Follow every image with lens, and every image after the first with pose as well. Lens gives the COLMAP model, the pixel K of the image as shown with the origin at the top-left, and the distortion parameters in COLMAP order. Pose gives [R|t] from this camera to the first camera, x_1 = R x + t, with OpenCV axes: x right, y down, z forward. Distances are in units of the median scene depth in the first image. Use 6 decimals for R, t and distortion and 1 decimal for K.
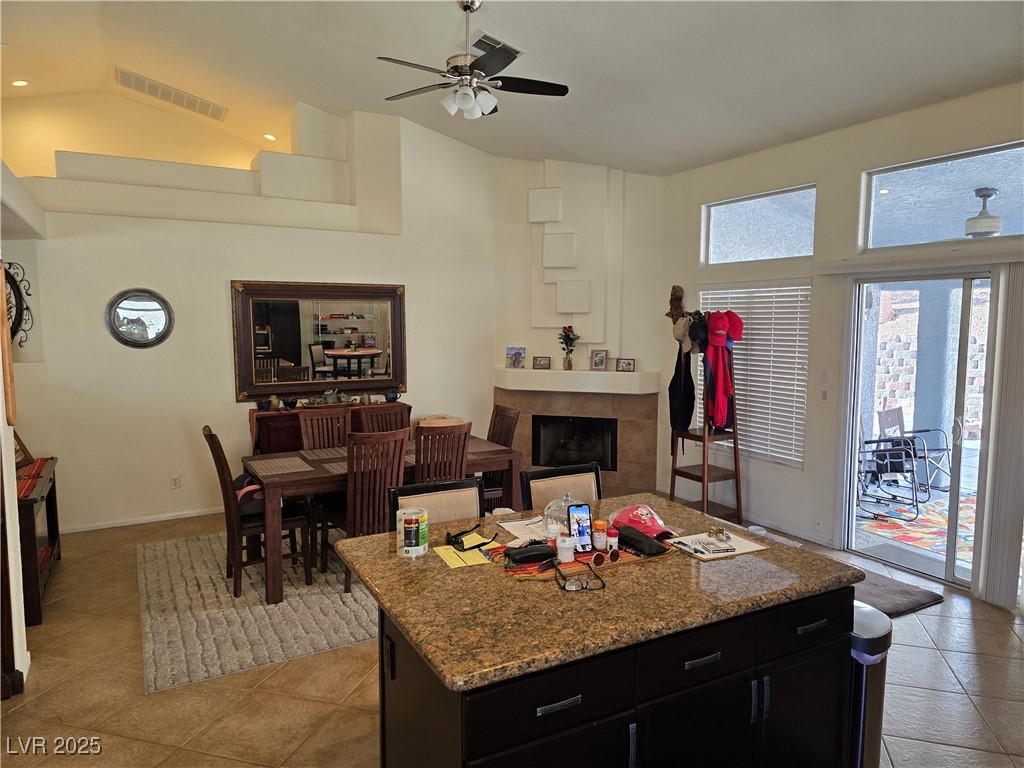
lens RADIAL K [[676.9, 0, 512.0], [0, 676.9, 384.0], [0, 0, 1]] dist [0.056857, -0.055012]
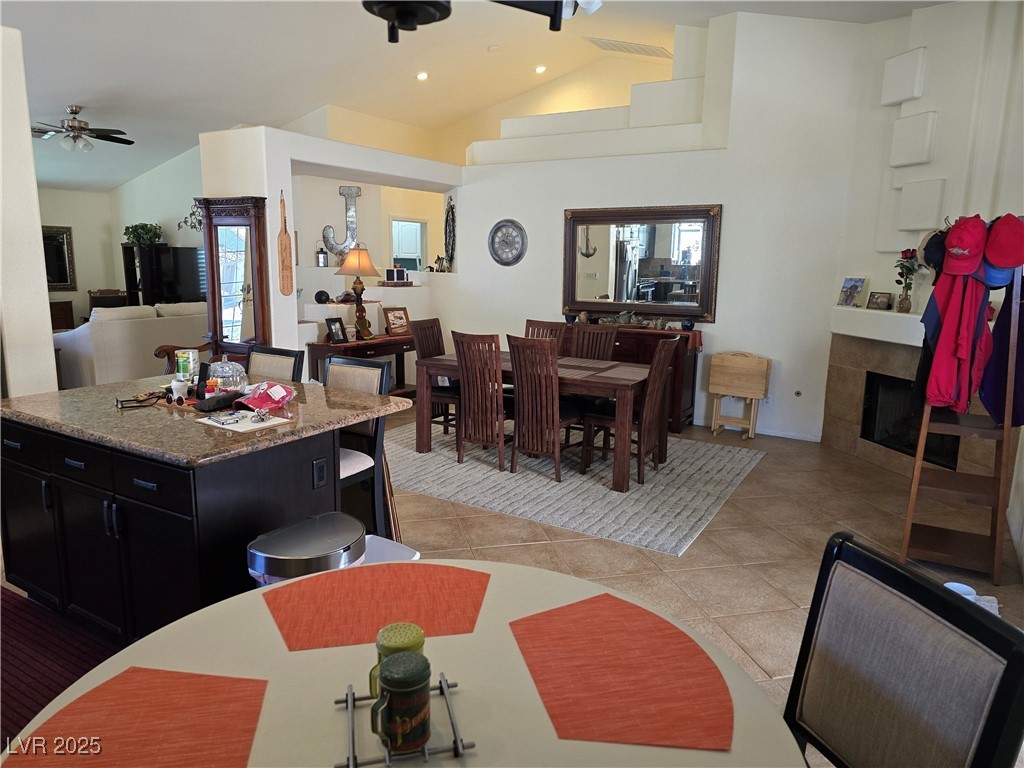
lens RADIAL K [[676.9, 0, 512.0], [0, 676.9, 384.0], [0, 0, 1]] dist [0.056857, -0.055012]
pose [[0.493125, 0.165280, -0.854114, 0.513319], [-0.099720, 0.986054, 0.133239, -0.001549], [0.864224, 0.019468, 0.502730, 0.291108]]
